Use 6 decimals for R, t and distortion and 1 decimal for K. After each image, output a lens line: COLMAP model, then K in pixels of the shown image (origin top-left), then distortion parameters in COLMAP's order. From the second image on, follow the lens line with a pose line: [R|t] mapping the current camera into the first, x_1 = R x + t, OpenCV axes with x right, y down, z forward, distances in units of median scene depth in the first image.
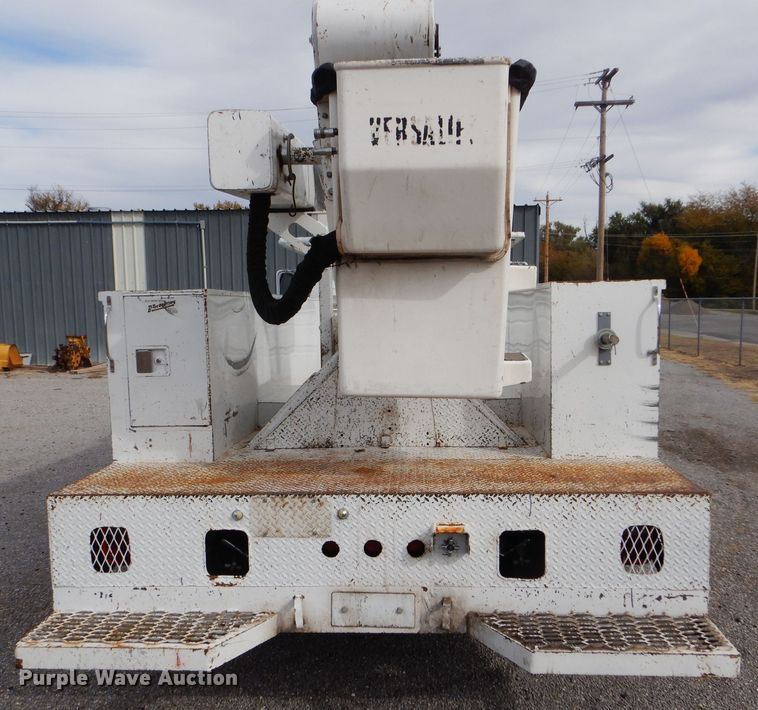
lens RADIAL K [[634.9, 0, 379.0], [0, 634.9, 403.0], [0, 0, 1]] dist [0.005252, 0.001469]
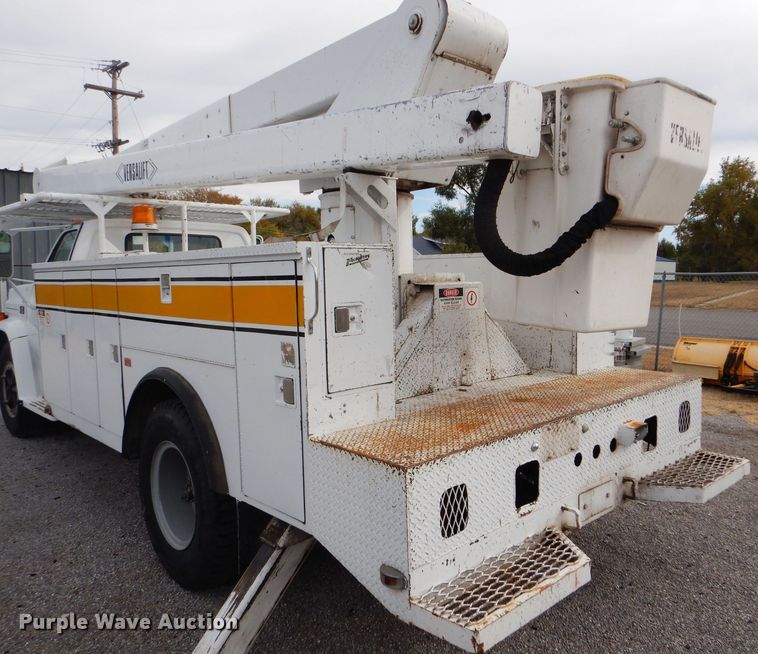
lens RADIAL K [[582.9, 0, 378.1], [0, 582.9, 344.0], [0, 0, 1]] dist [-0.004017, -0.000322]
pose [[0.720263, -0.073686, 0.689776, -0.925650], [0.101934, 0.994791, -0.000169, -0.025146], [-0.686171, 0.070433, 0.724023, 0.362858]]
